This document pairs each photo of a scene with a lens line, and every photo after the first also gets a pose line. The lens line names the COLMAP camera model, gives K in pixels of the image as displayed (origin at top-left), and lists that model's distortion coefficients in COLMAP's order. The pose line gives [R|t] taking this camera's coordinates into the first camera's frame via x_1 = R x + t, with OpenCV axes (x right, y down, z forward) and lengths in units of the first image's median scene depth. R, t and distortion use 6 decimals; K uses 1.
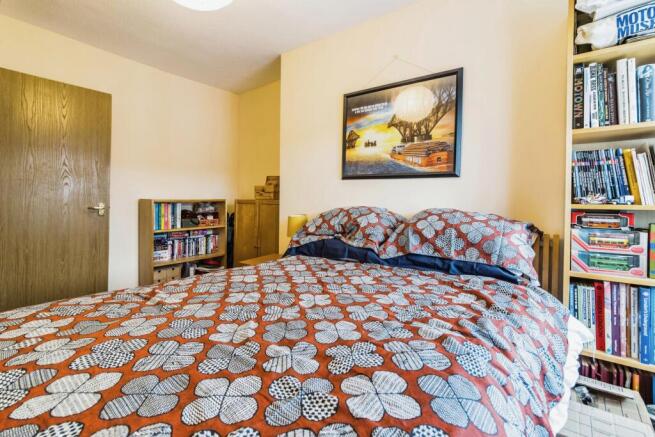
lens RADIAL K [[304.7, 0, 325.7], [0, 304.7, 198.6], [0, 0, 1]] dist [-0.000359, 0.000001]
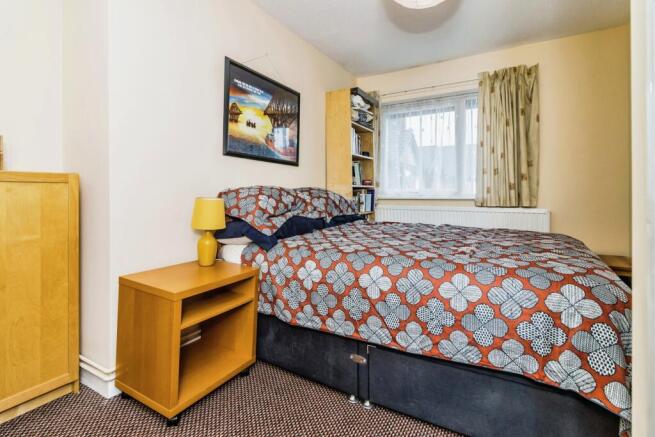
lens RADIAL K [[304.7, 0, 335.9], [0, 304.7, 187.1], [0, 0, 1]] dist [-0.000359, 0.000001]
pose [[-0.126299, 0.002916, 0.991988, -0.872941], [-0.011201, 0.999928, -0.004365, 0.028436], [-0.991929, -0.011662, -0.126257, 0.836817]]
